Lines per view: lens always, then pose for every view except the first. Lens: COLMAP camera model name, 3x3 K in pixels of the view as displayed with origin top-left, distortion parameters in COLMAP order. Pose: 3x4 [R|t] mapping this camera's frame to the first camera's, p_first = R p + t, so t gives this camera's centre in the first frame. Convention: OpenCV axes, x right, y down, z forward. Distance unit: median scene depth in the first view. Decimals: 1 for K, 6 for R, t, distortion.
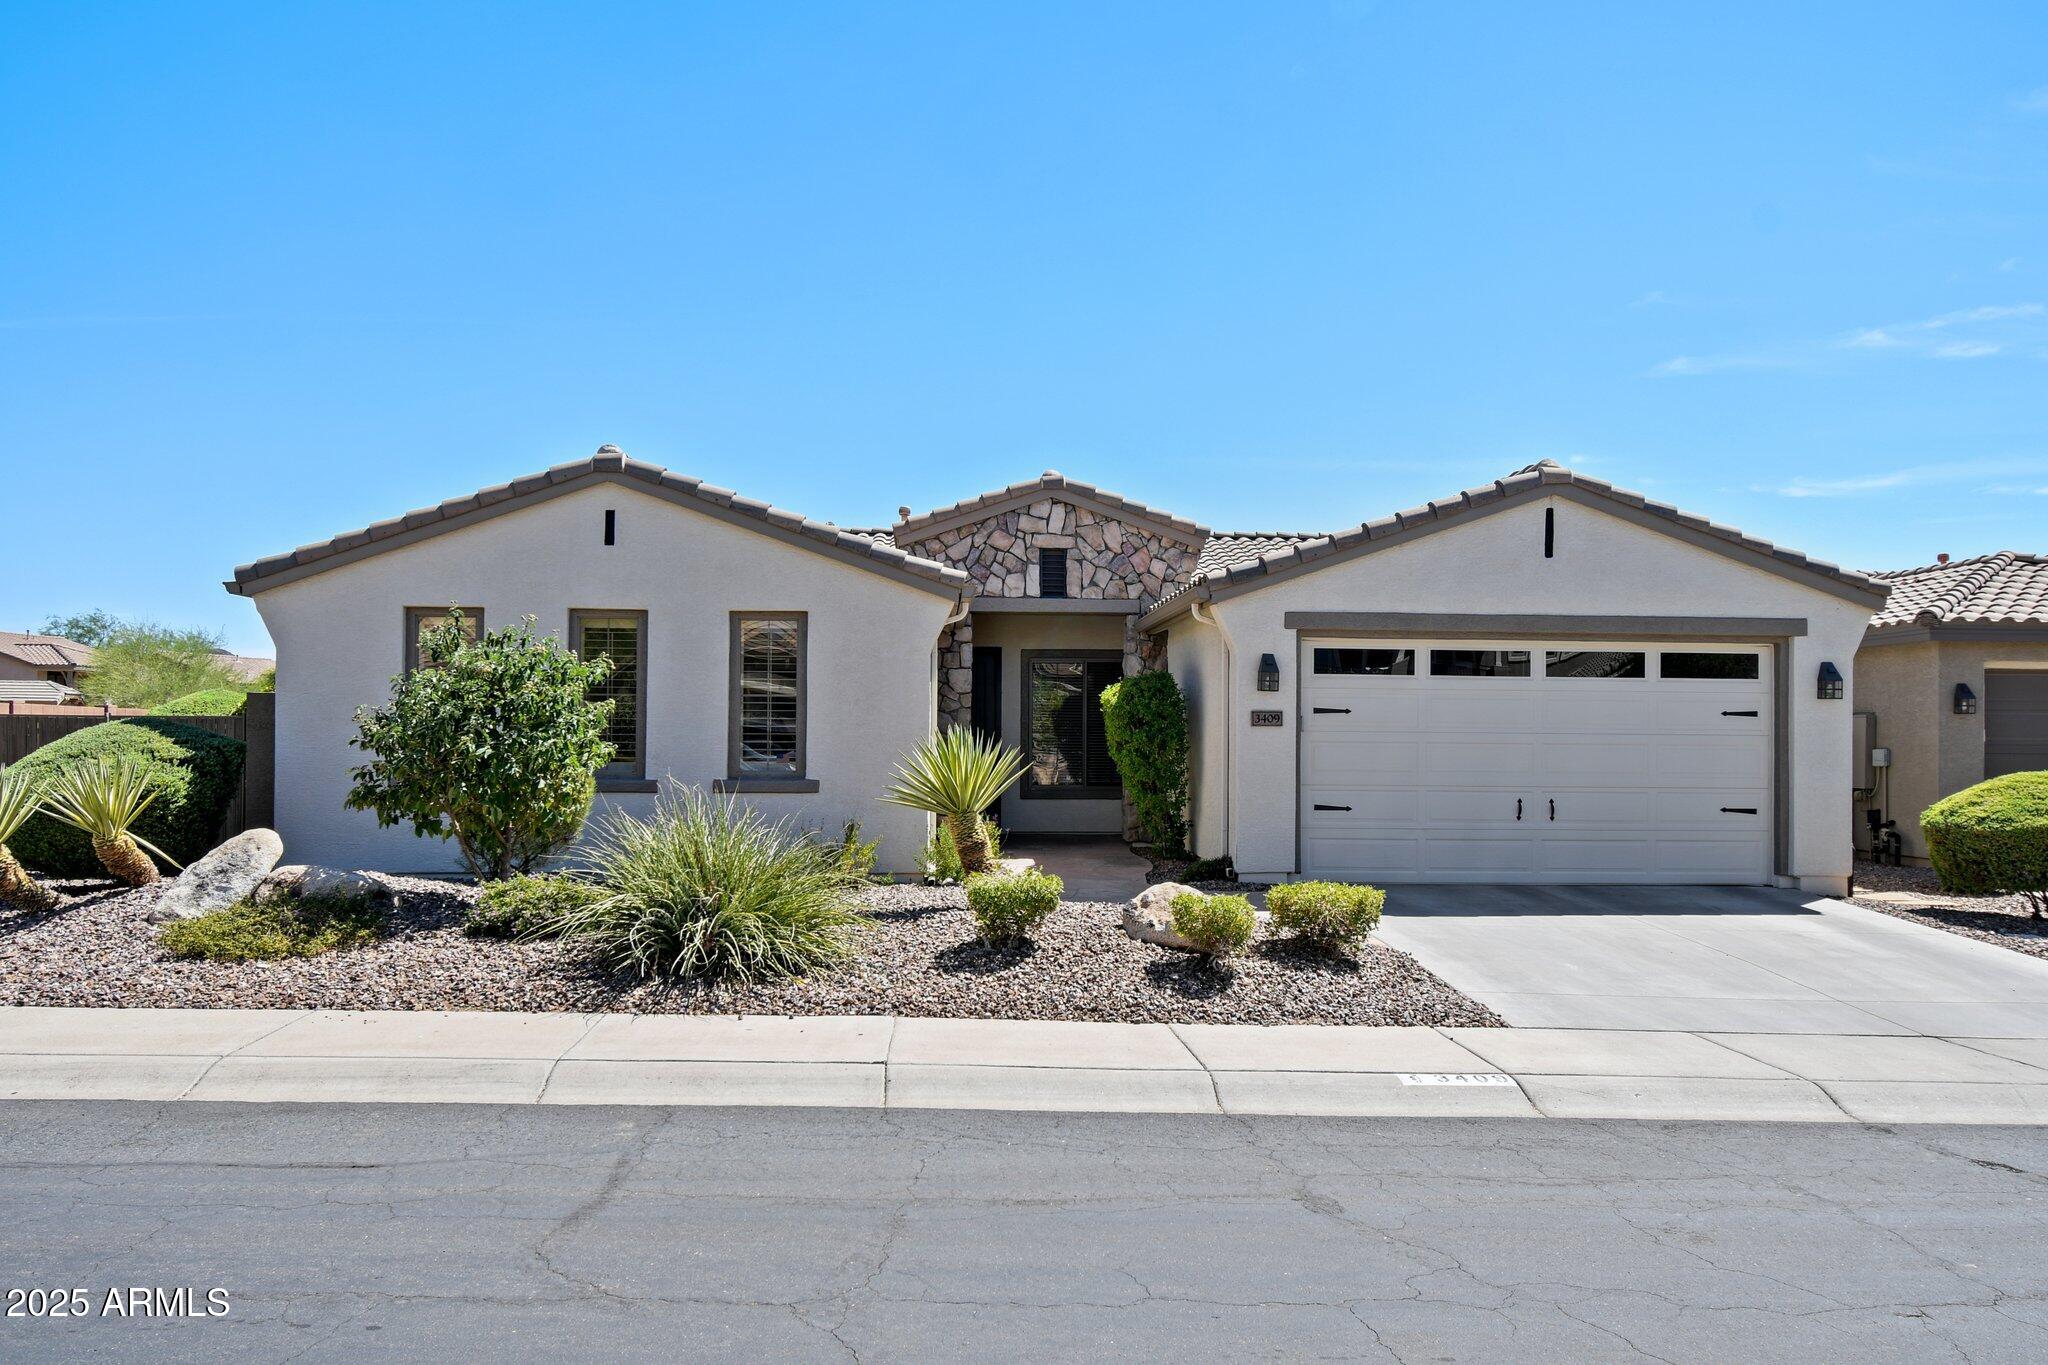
lens RADIAL K [[1477.2, 0, 1021.0], [0, 1477.2, 688.6], [0, 0, 1]] dist [0.000225, 0.000003]
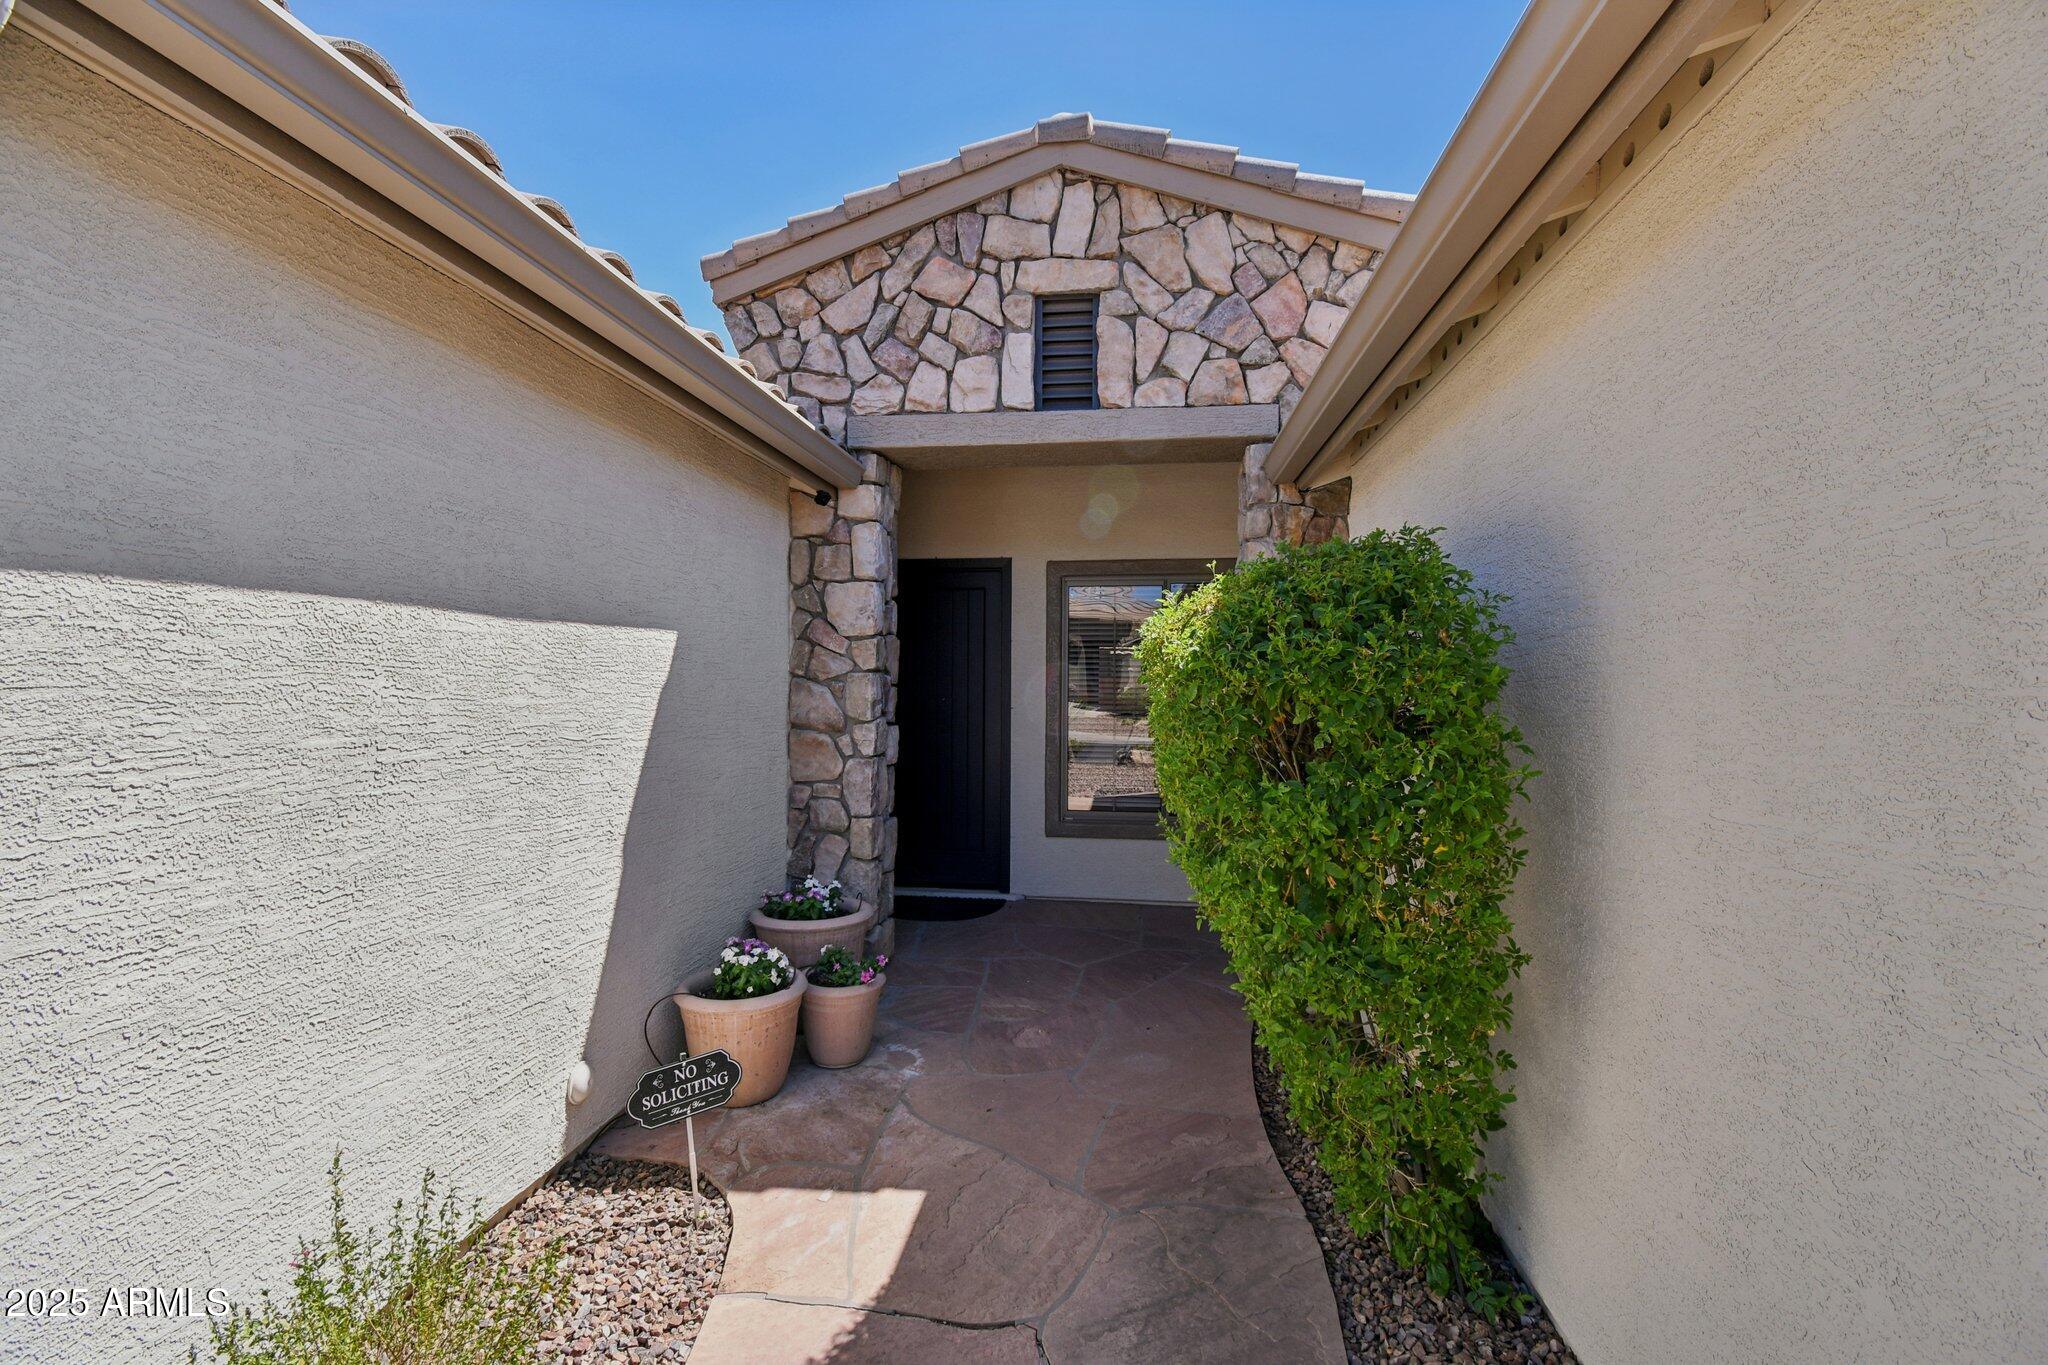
lens RADIAL K [[869.1, 0, 1028.3], [0, 869.1, 678.4], [0, 0, 1]] dist [-0.003614, -0.001179]
pose [[0.983845, 0.002608, -0.179006, 0.055827], [0.002551, 0.999588, 0.028584, 0.007771], [0.179007, -0.028579, 0.983433, 0.753048]]
